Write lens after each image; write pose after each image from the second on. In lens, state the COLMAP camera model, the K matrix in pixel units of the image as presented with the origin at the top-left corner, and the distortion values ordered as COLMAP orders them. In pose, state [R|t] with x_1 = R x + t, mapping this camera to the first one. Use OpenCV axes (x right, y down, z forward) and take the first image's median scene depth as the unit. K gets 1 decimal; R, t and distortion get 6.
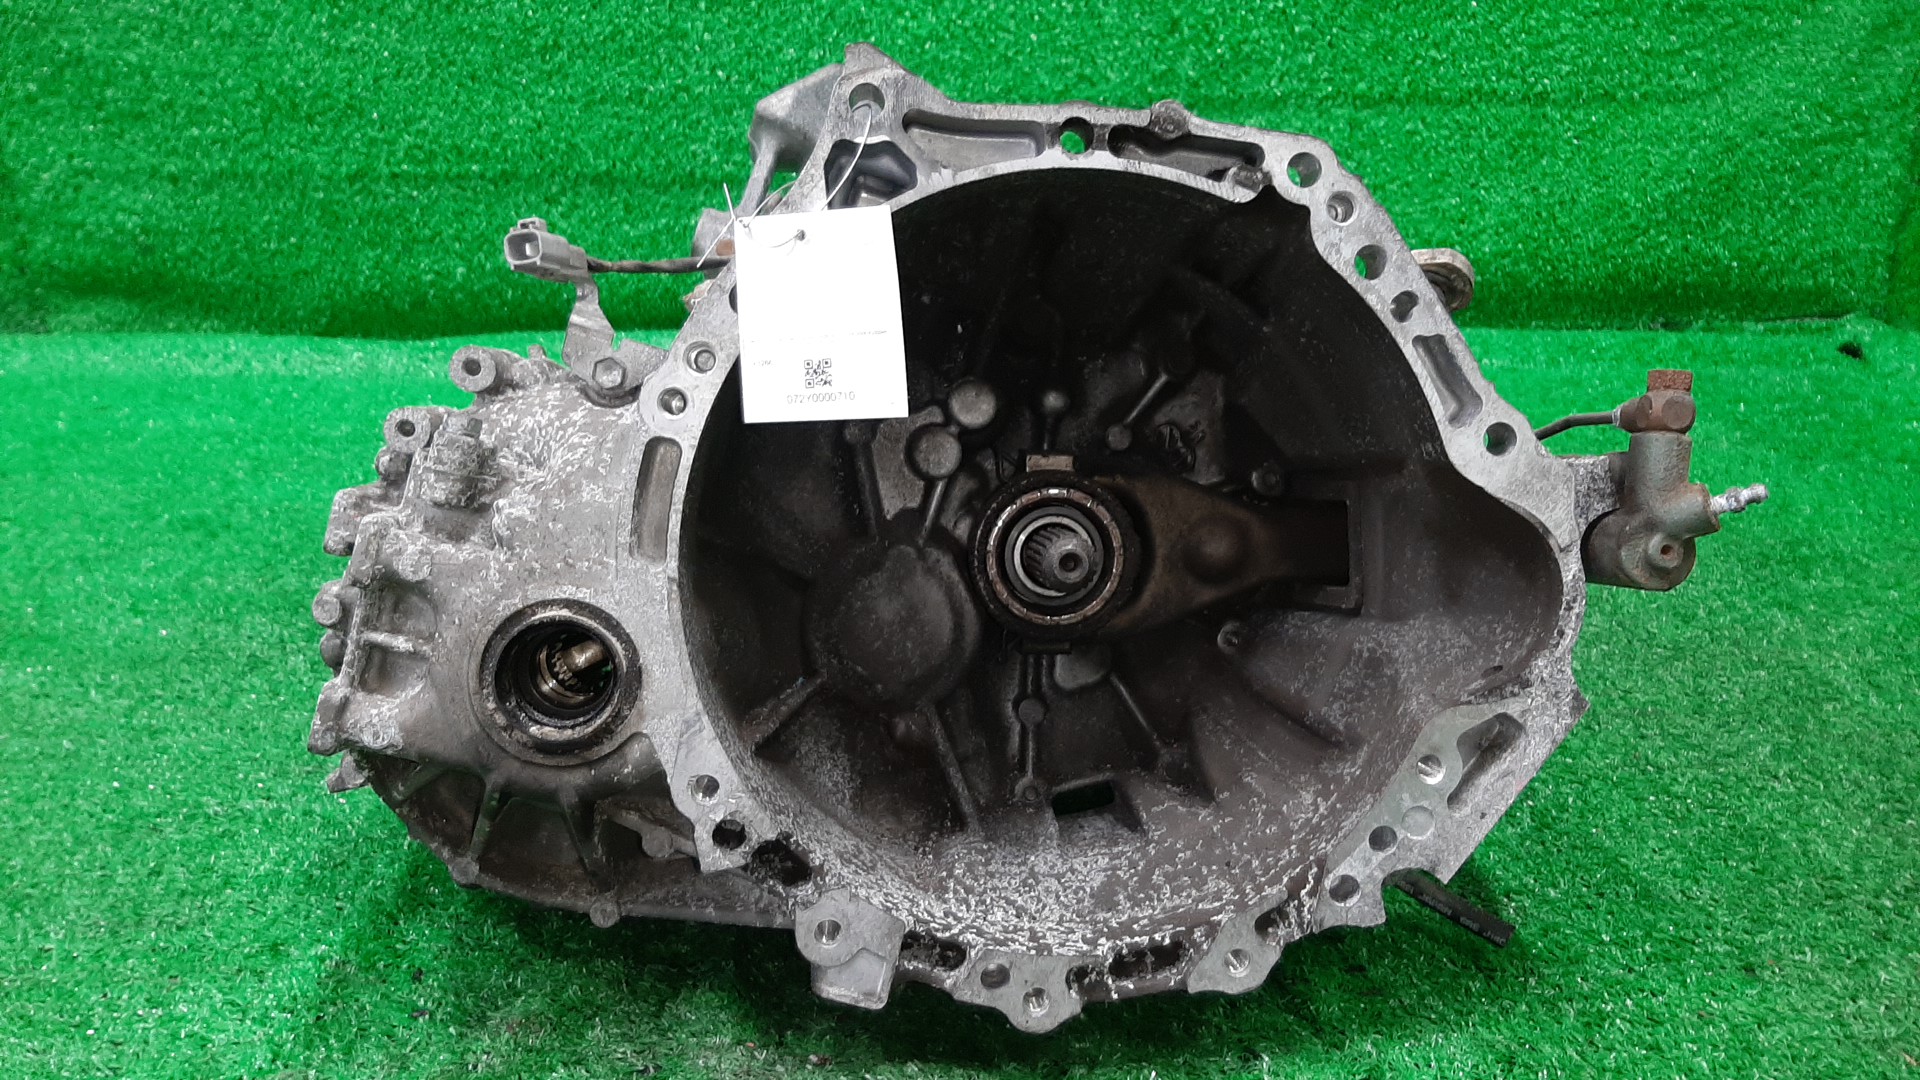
lens RADIAL K [[1460.9, 0, 952.9], [0, 1460.9, 540.1], [0, 0, 1]] dist [0.071823, -0.181166]
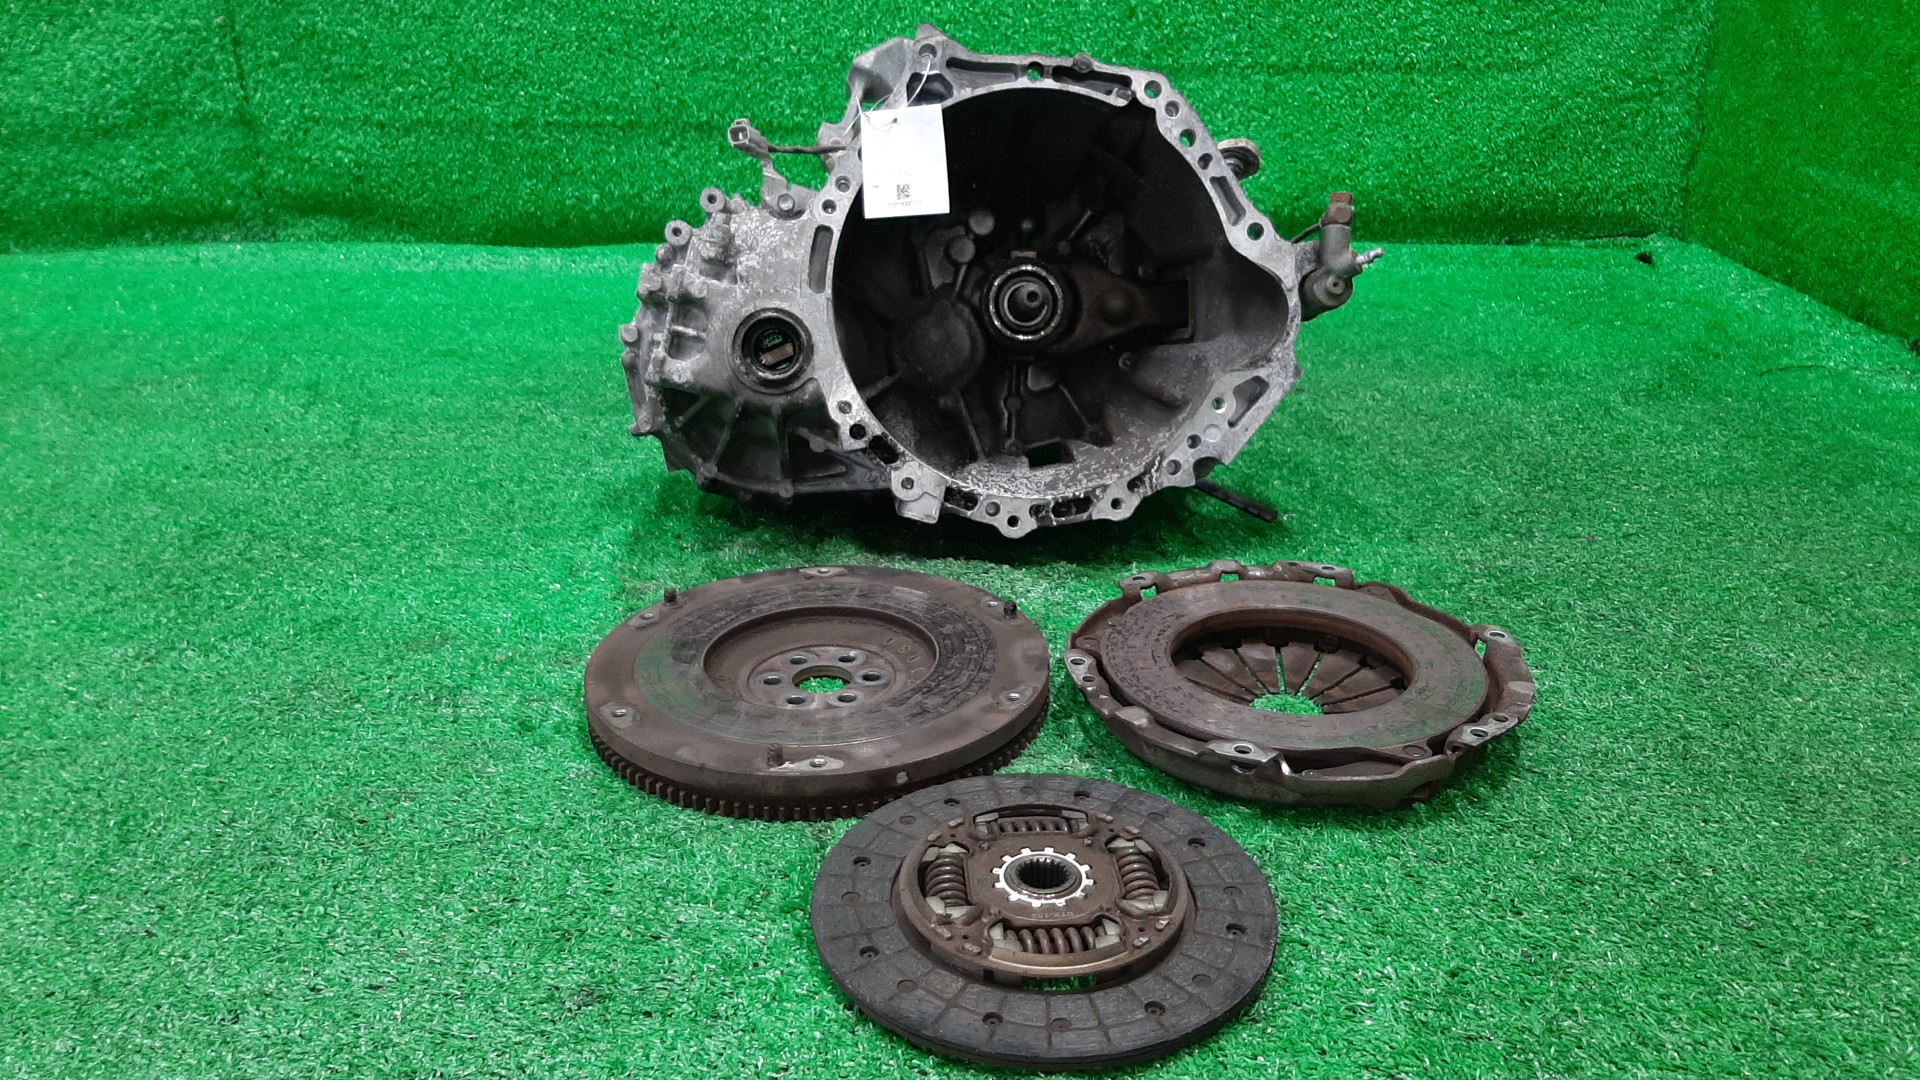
lens RADIAL K [[1452.0, 0, 960.0], [0, 1452.0, 540.0], [0, 0, 1]] dist [0.107163, -0.298334]
pose [[0.999998, 0.001969, 0.000563, -0.013411], [-0.001975, 0.999940, 0.010801, 0.274236], [-0.000541, -0.010802, 0.999942, -0.798575]]
